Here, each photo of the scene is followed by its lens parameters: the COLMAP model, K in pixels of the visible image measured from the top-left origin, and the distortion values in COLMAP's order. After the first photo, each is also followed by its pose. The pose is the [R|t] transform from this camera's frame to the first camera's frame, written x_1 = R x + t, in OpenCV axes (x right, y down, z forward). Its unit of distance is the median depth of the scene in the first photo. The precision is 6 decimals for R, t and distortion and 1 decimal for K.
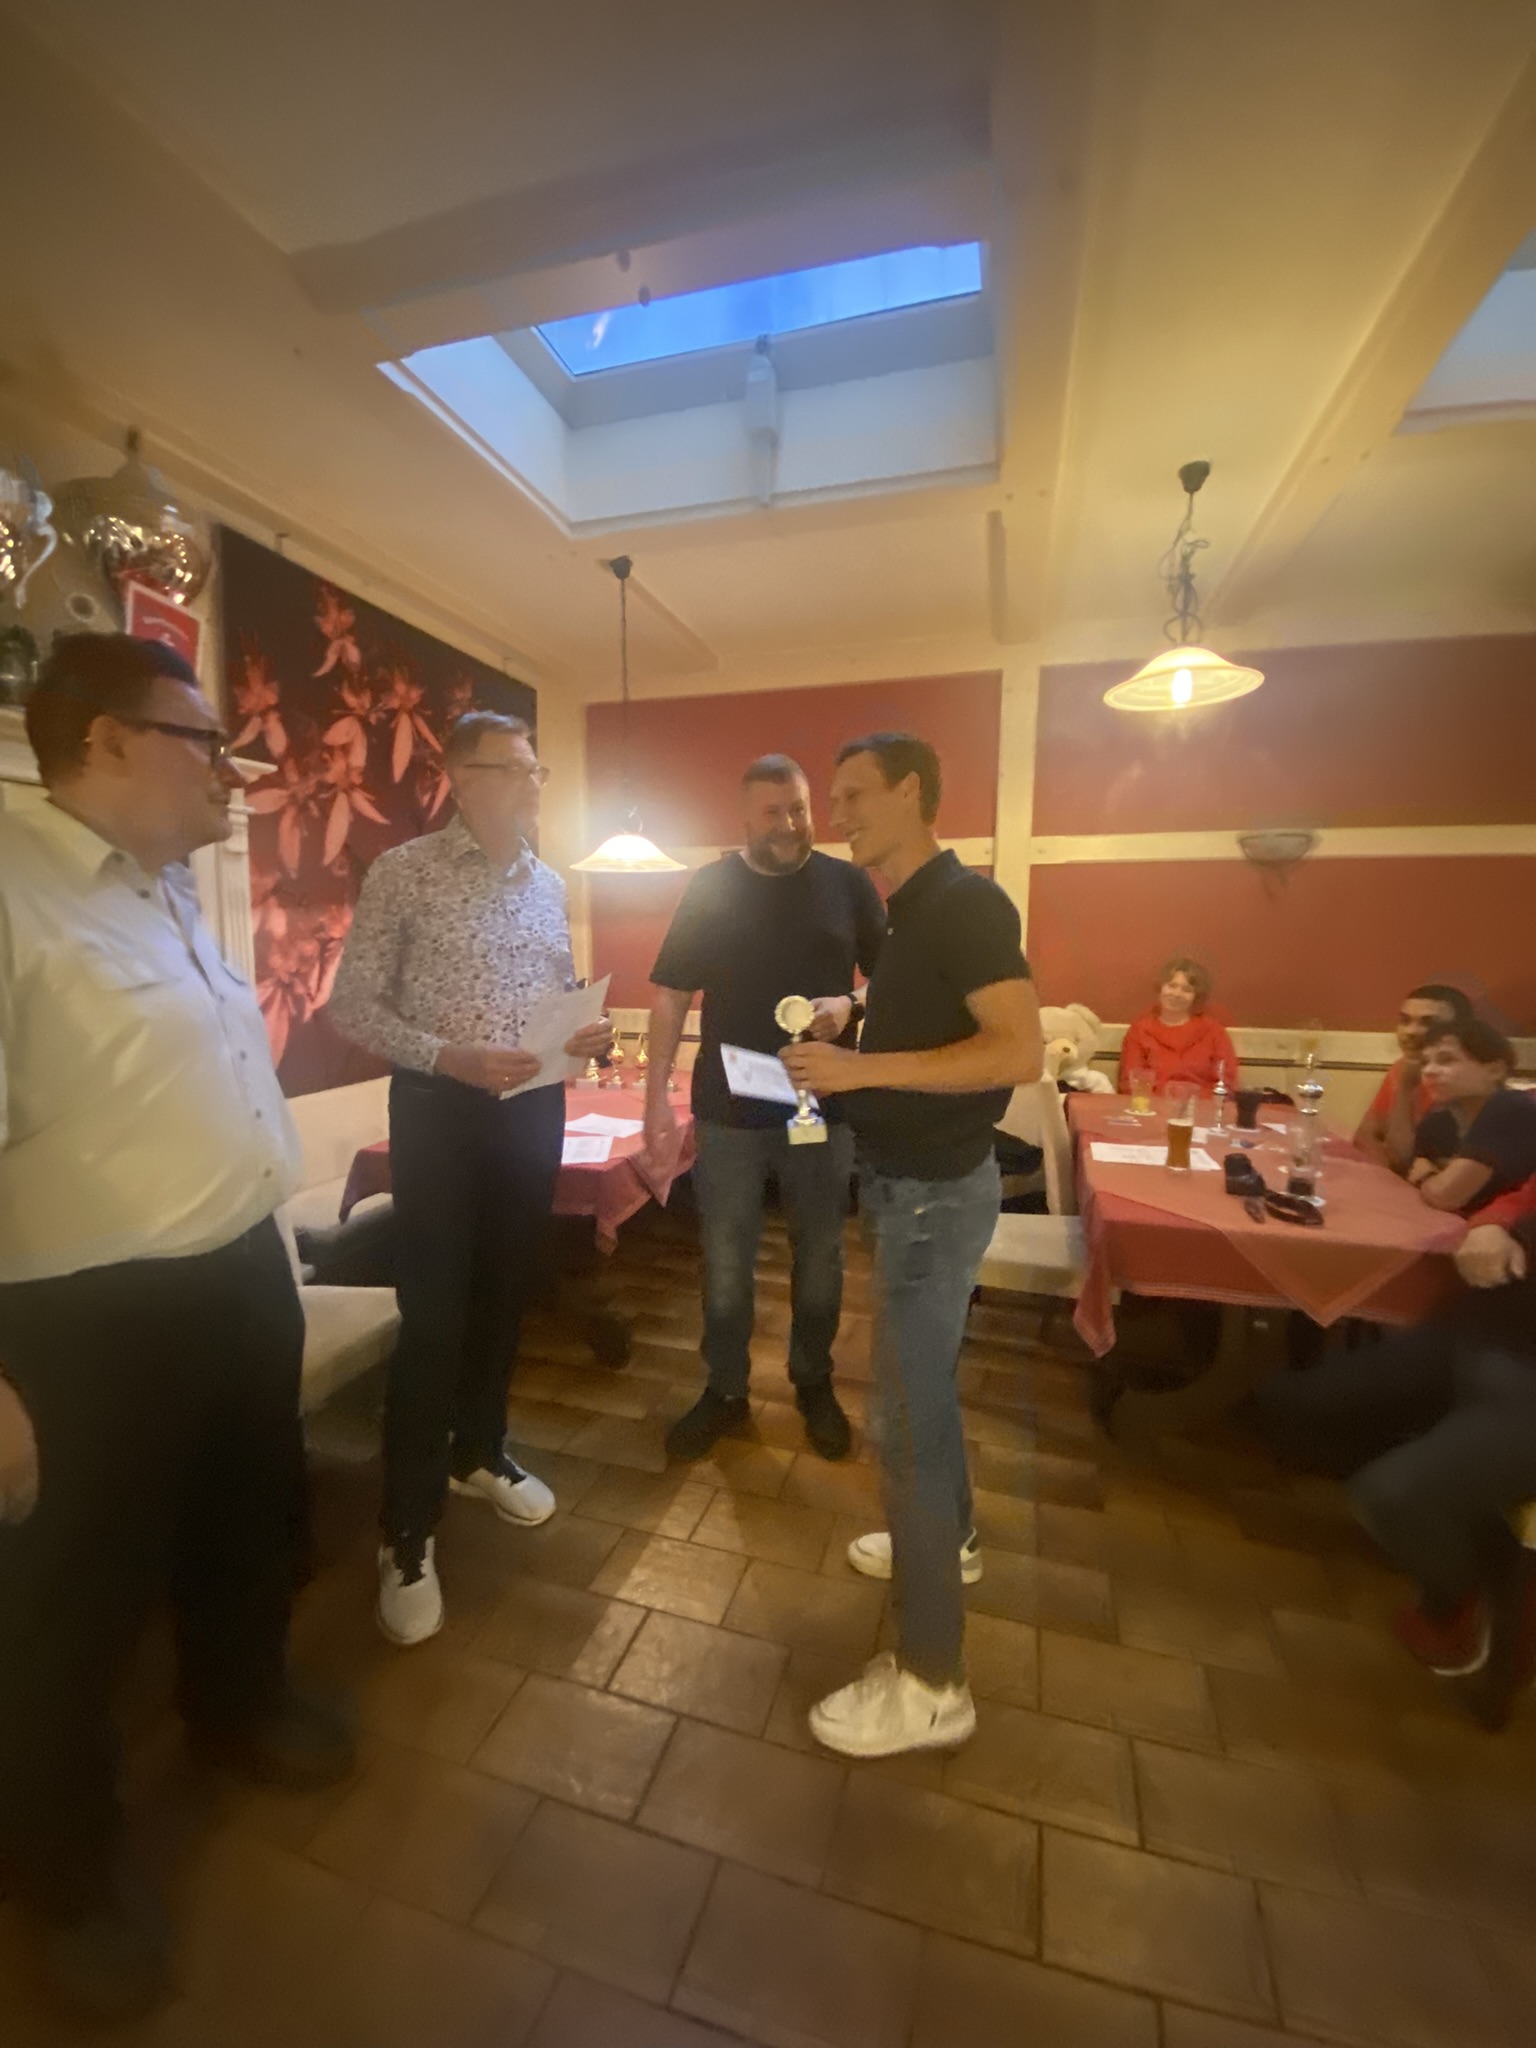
lens RADIAL K [[829.2, 0, 778.5], [0, 829.2, 1025.3], [0, 0, 1]] dist [0.005260, -0.011060]
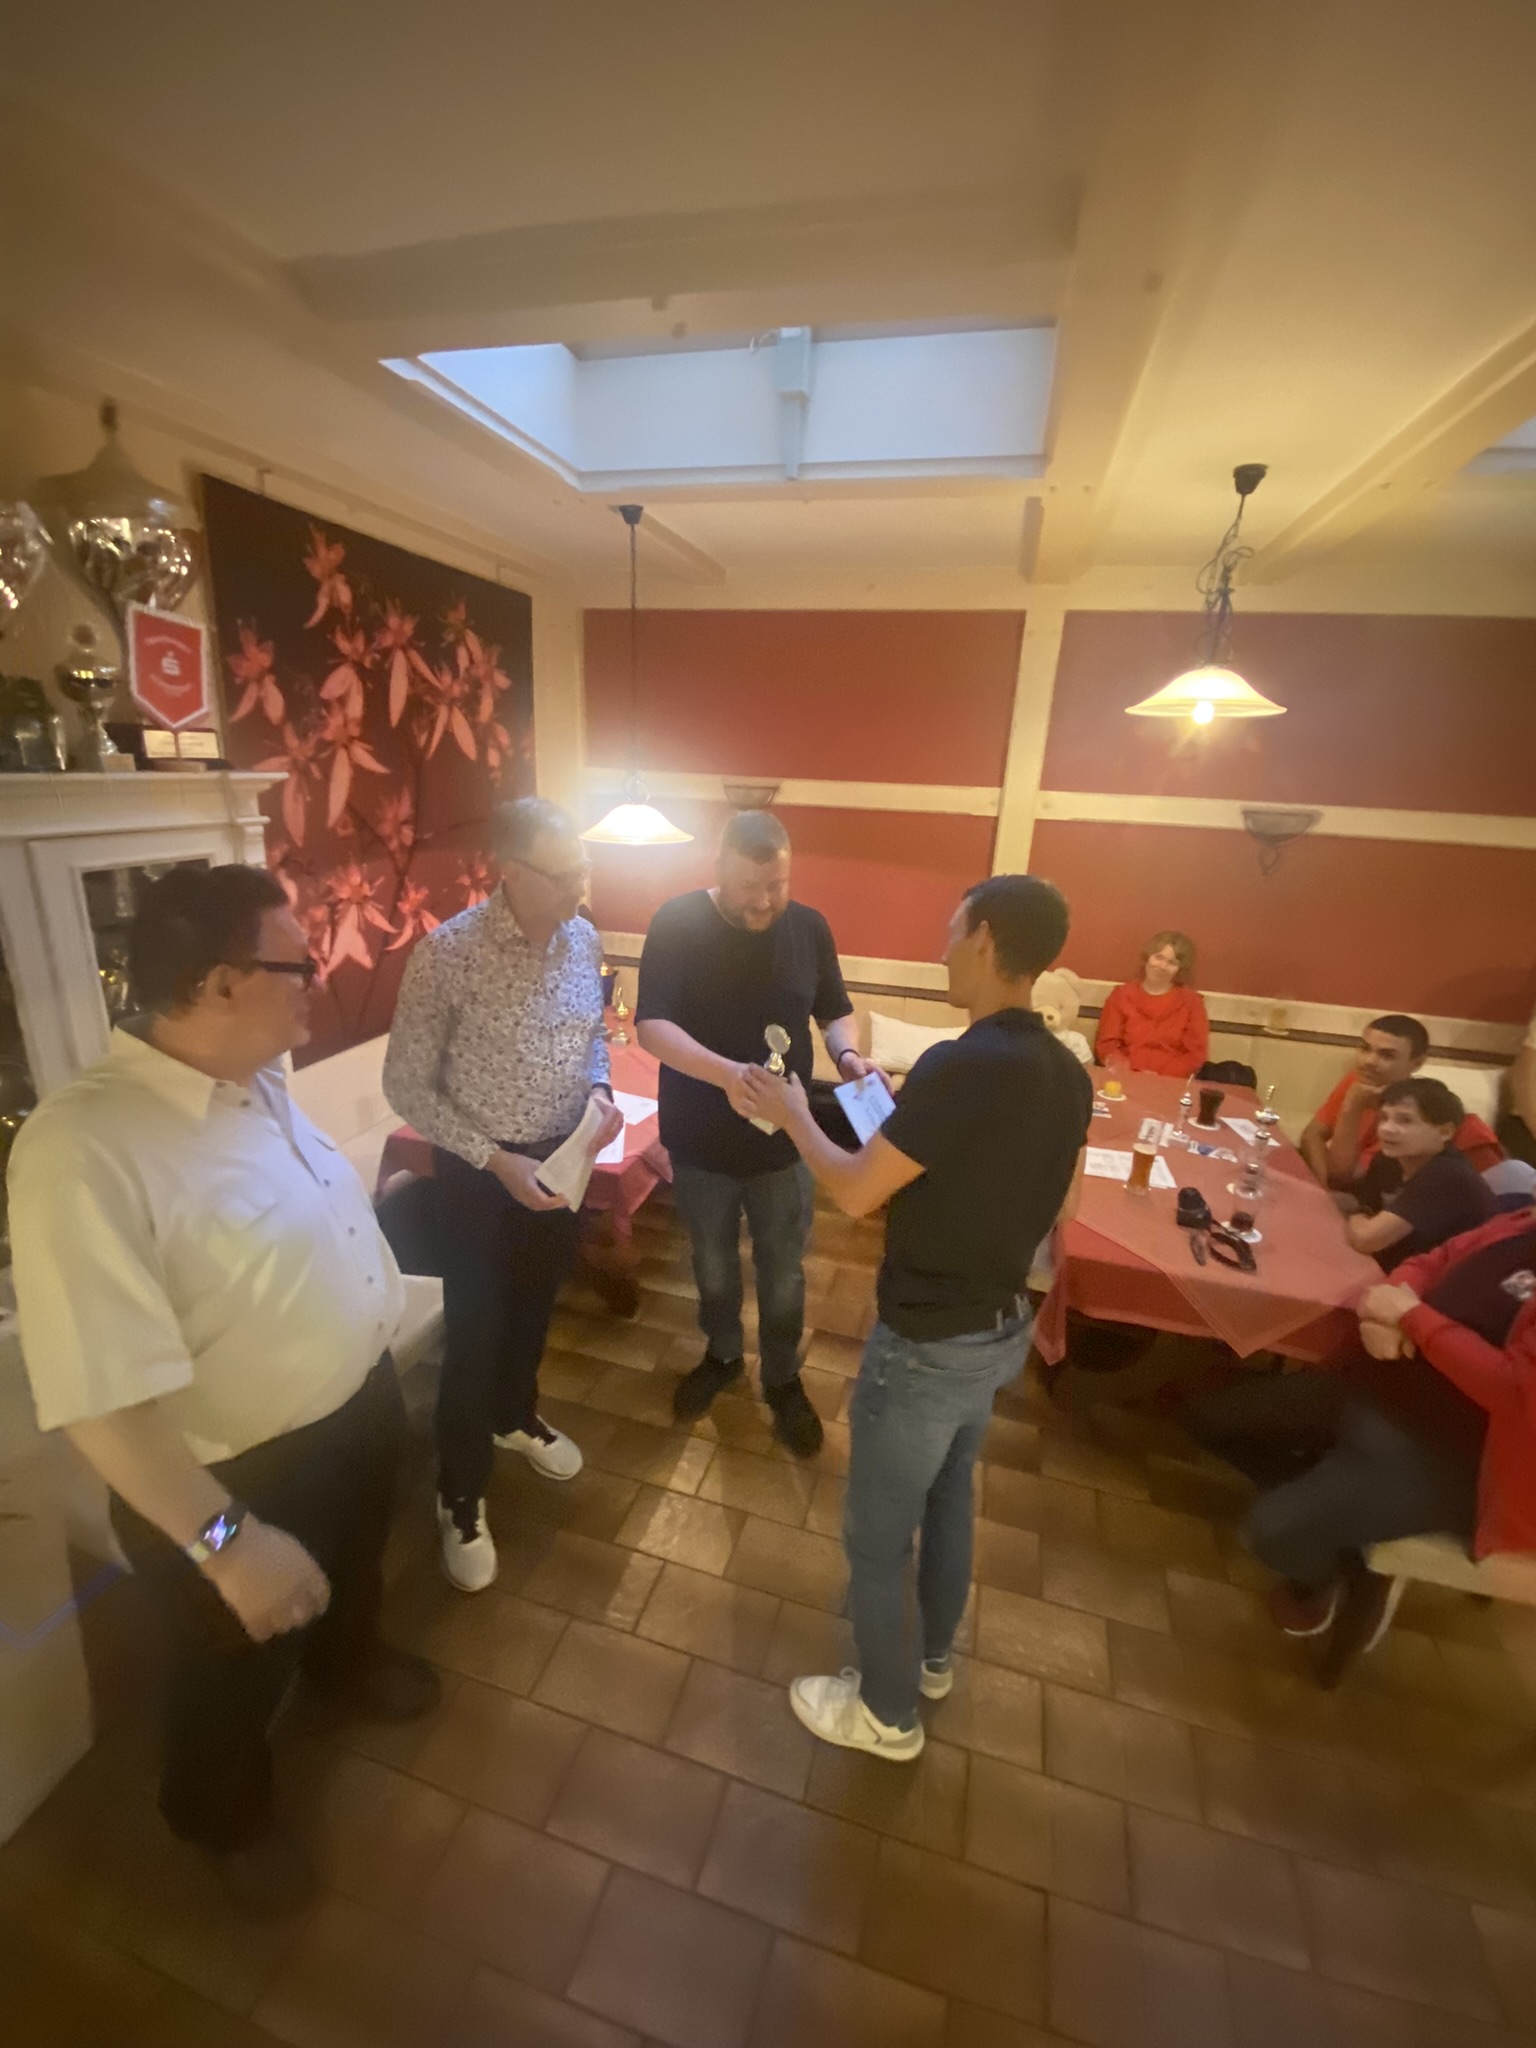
lens RADIAL K [[829.2, 0, 778.3], [0, 829.2, 1023.7], [0, 0, 1]] dist [0.005260, -0.011060]
pose [[0.999019, 0.036365, 0.025284, -0.028155], [-0.040613, 0.979886, 0.195383, -0.184964], [-0.017671, -0.196218, 0.980401, -0.029195]]
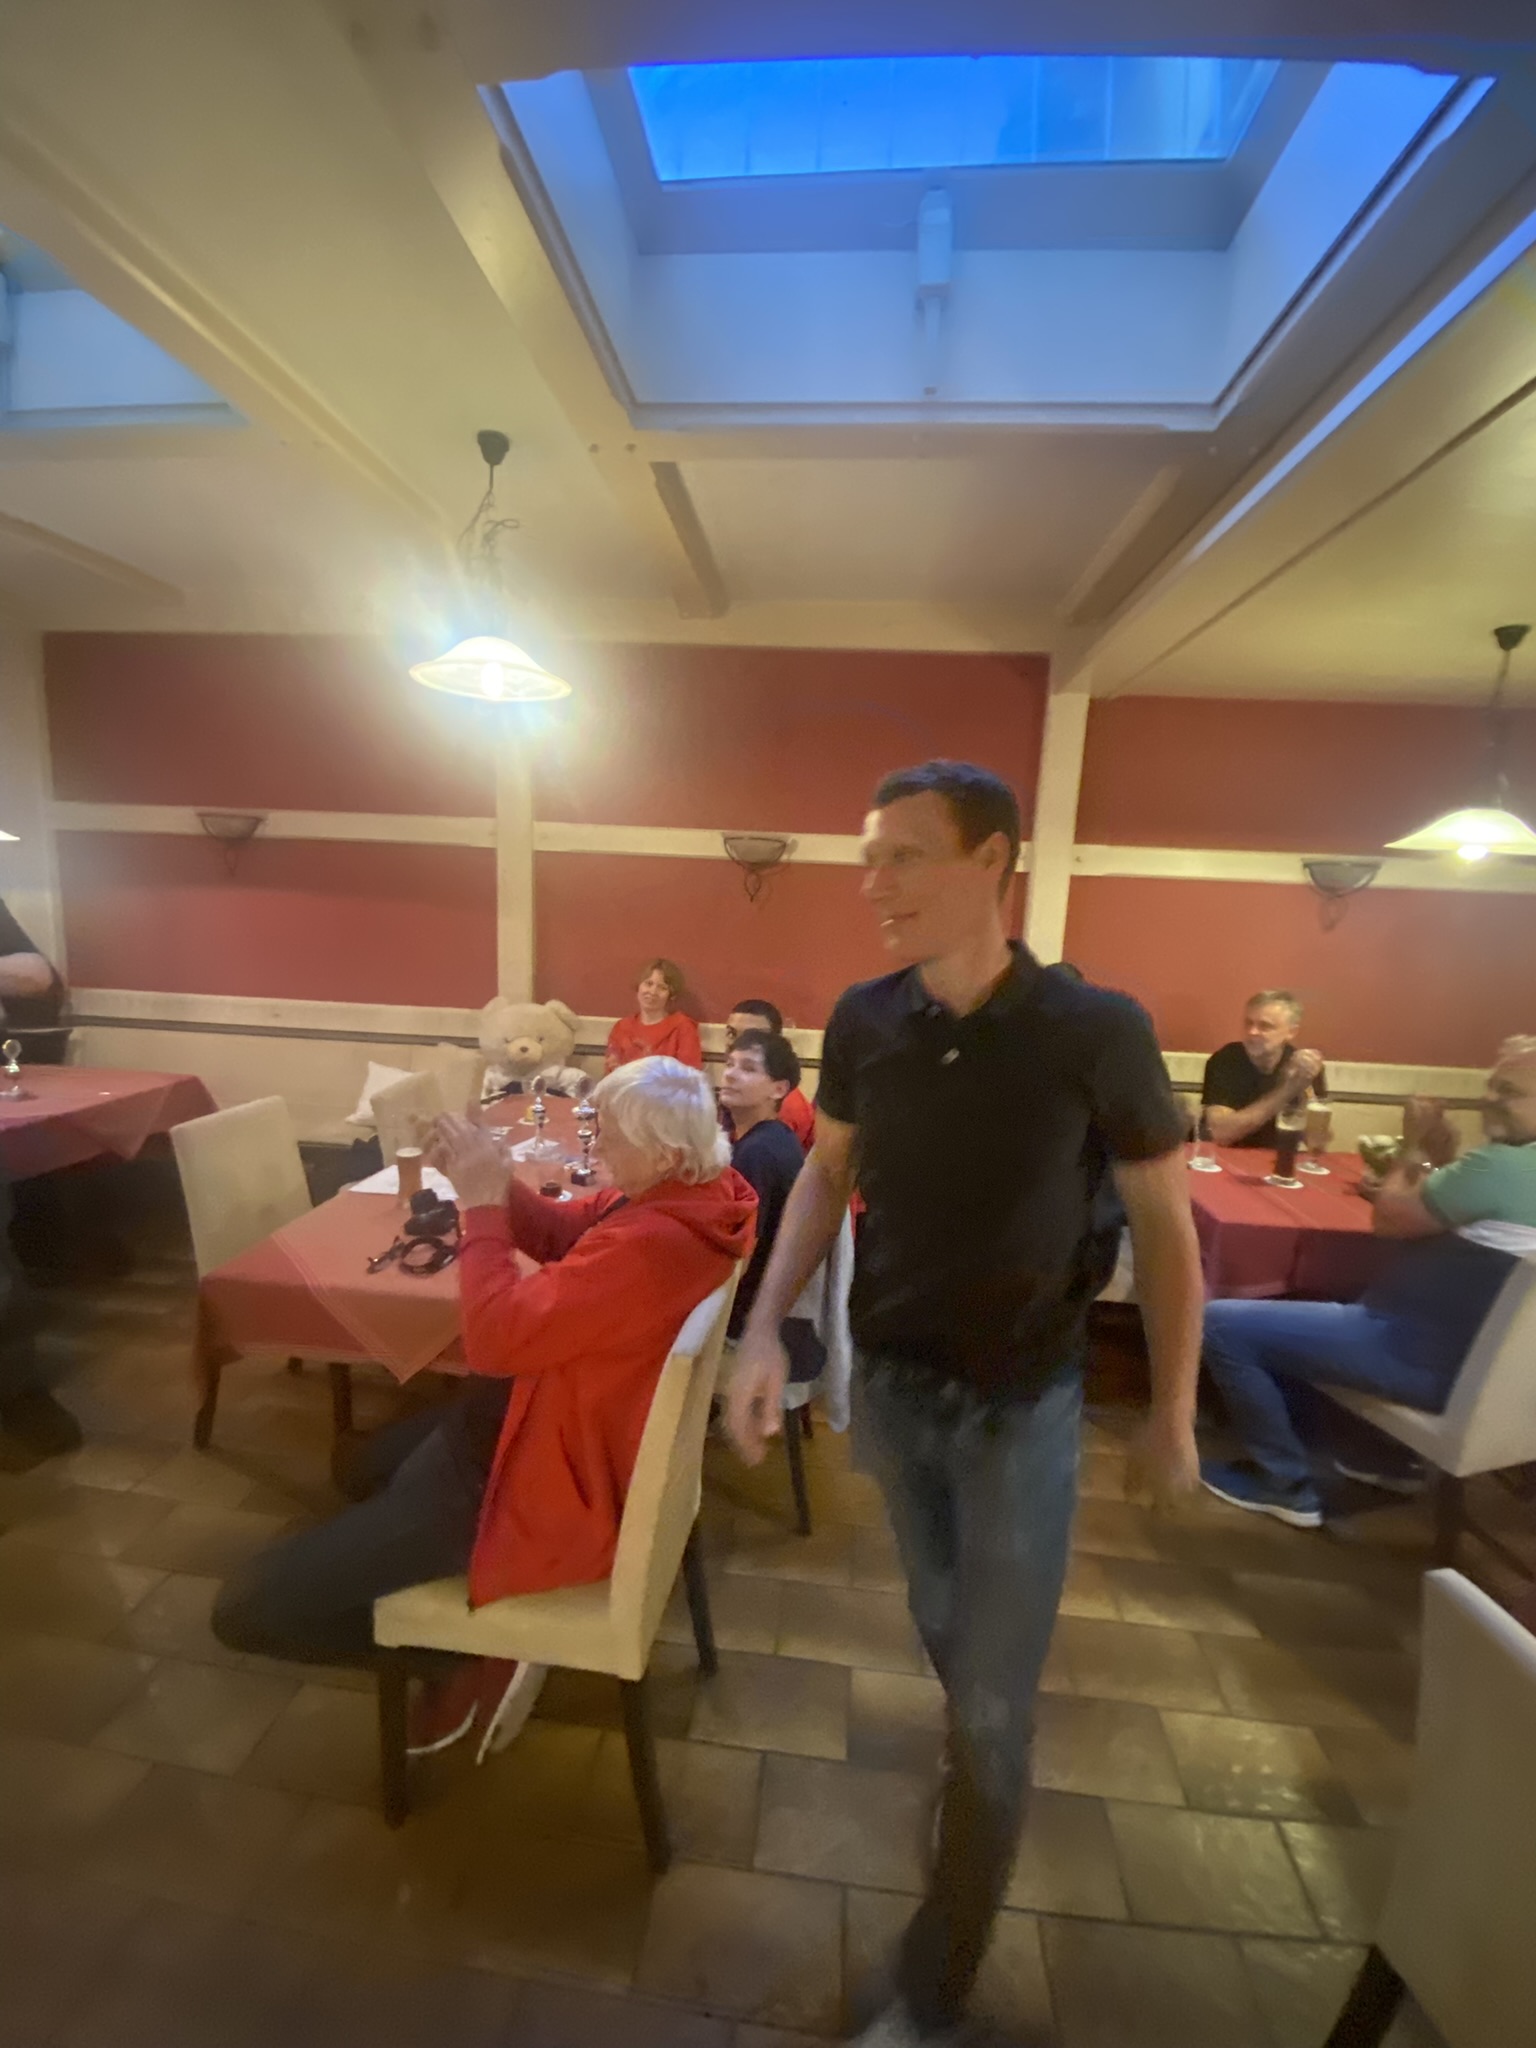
lens RADIAL K [[829.2, 0, 784.3], [0, 829.2, 1022.4], [0, 0, 1]] dist [0.005260, -0.011060]
pose [[0.979975, 0.012809, 0.198706, 0.546806], [-0.022014, 0.998781, 0.044186, -0.061421], [-0.197898, -0.047676, 0.979063, 0.001556]]
